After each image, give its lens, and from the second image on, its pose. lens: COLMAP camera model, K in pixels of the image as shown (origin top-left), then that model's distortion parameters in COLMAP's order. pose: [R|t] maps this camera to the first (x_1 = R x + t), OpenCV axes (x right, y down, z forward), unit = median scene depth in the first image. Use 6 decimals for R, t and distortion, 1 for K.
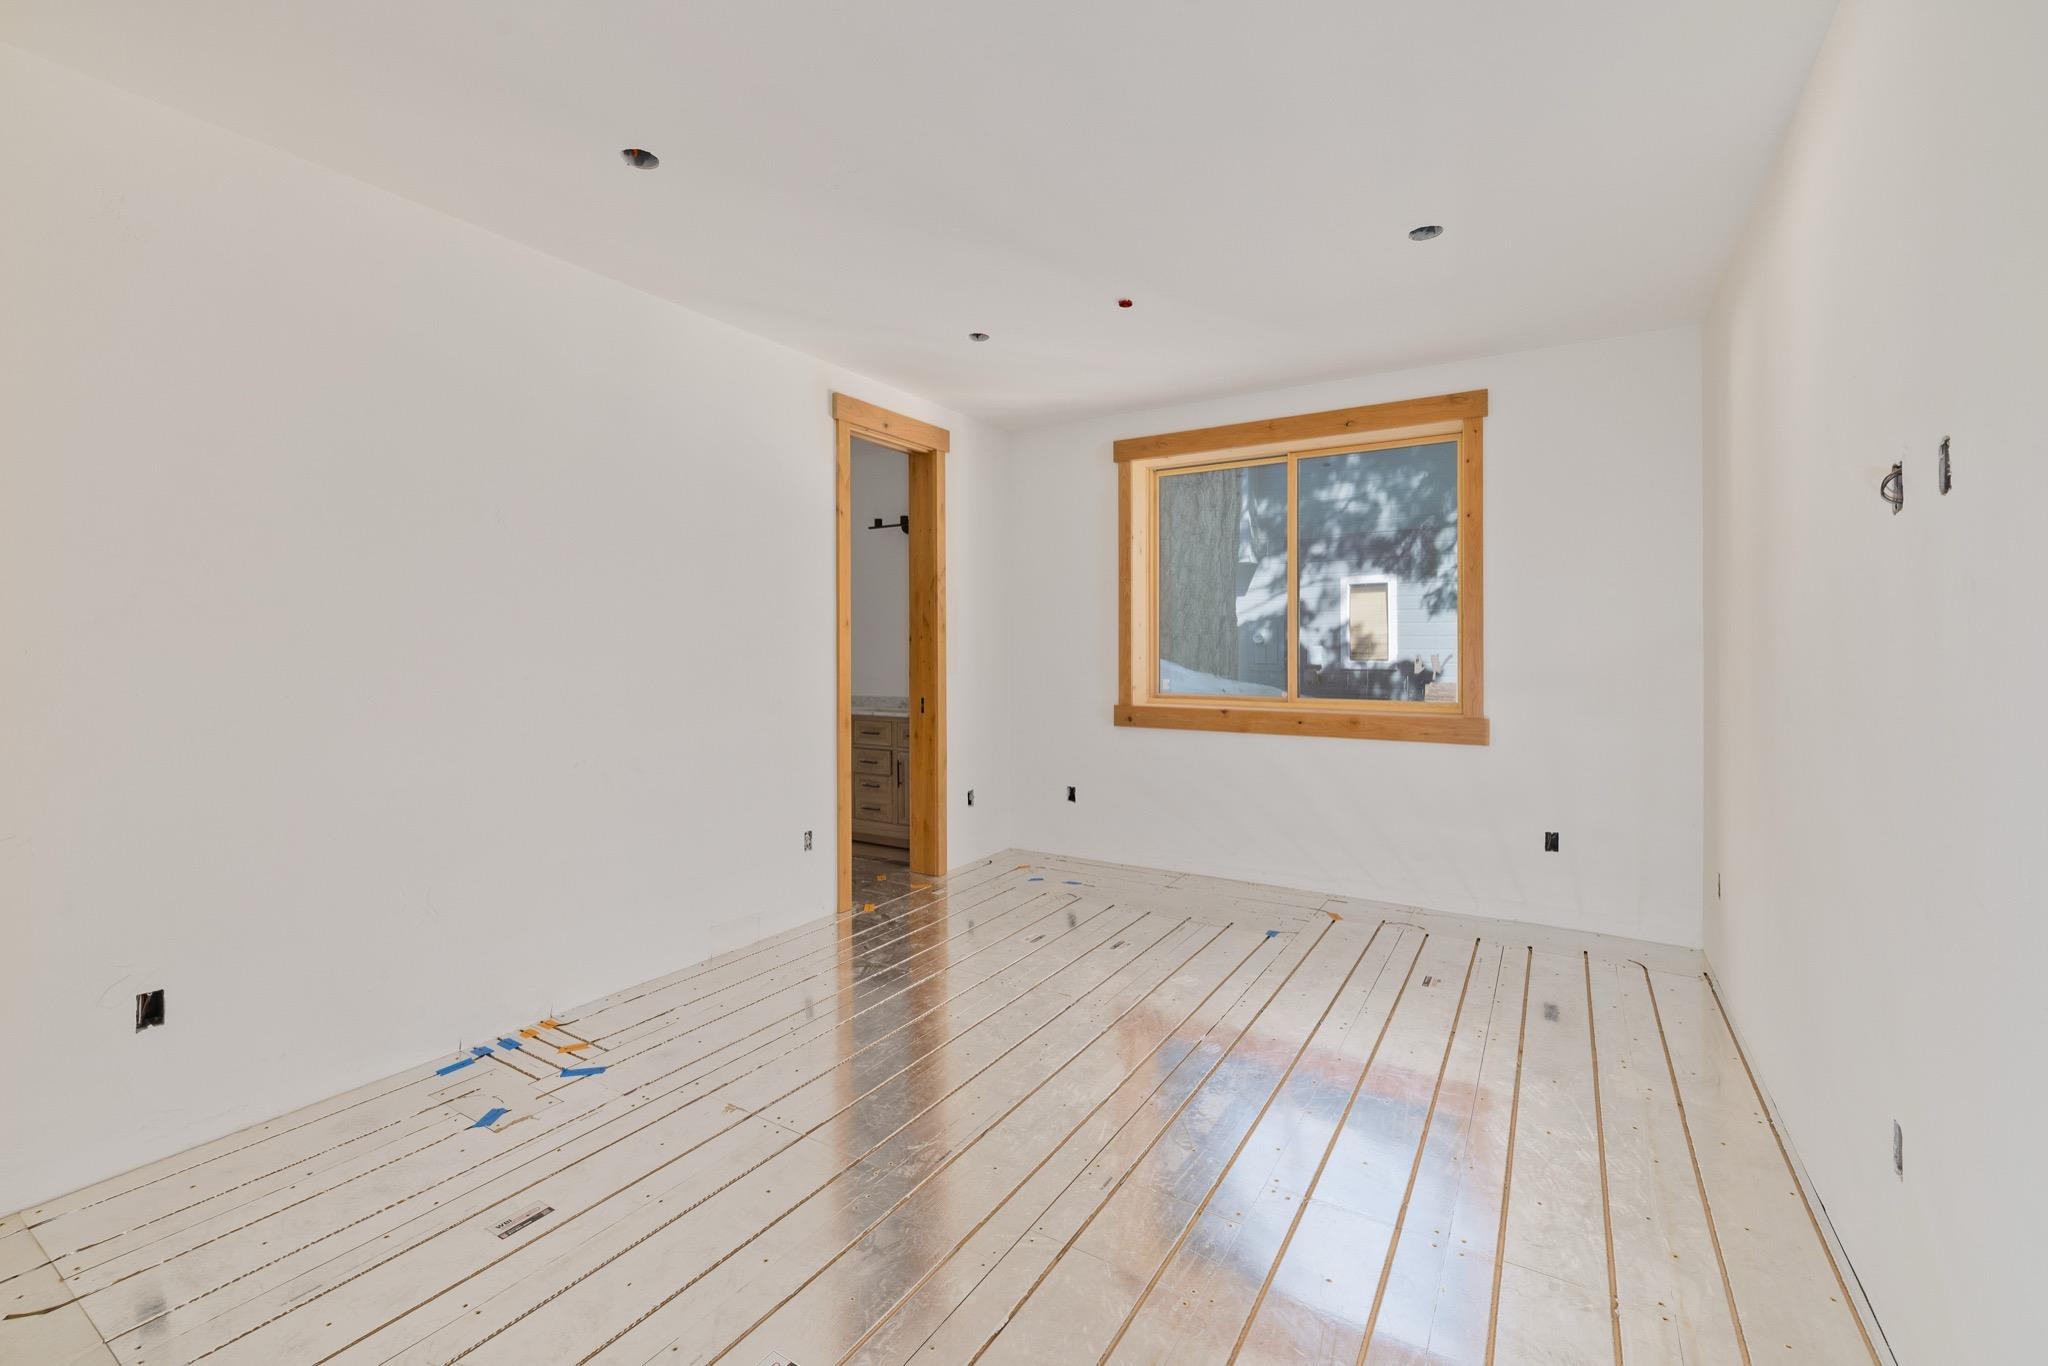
lens RADIAL K [[878.2, 0, 1021.3], [0, 878.2, 672.0], [0, 0, 1]] dist [-0.001937, 0.000009]
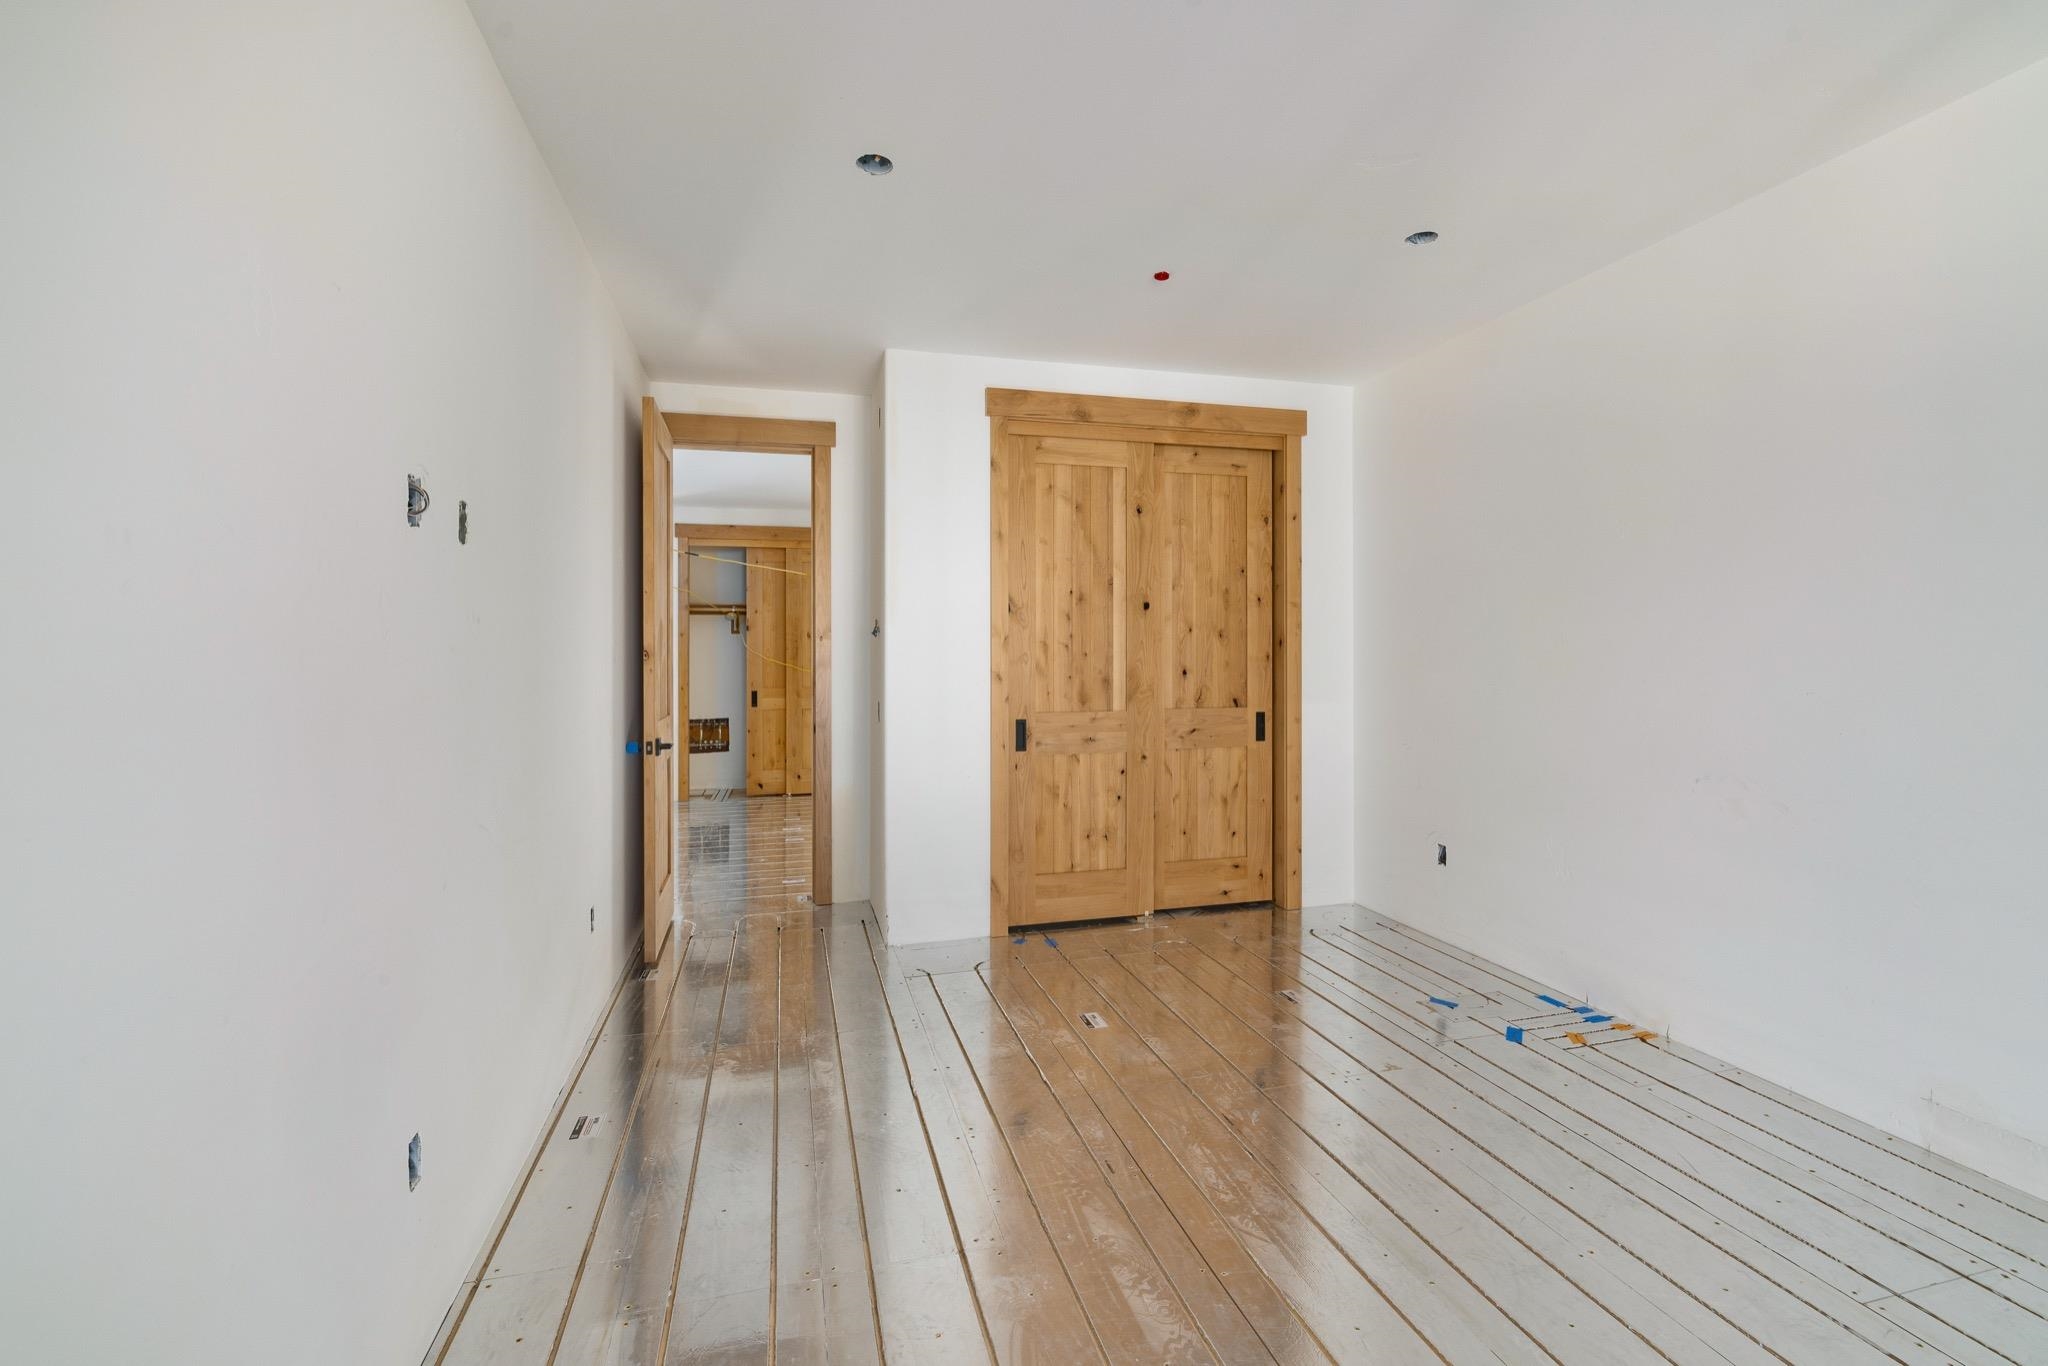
lens RADIAL K [[878.2, 0, 1022.8], [0, 878.2, 671.3], [0, 0, 1]] dist [-0.001937, 0.000009]
pose [[-0.685190, 0.014725, -0.728215, 0.698046], [-0.014119, 0.999339, 0.033492, -0.032166], [0.728227, 0.033230, -0.684530, 1.233157]]
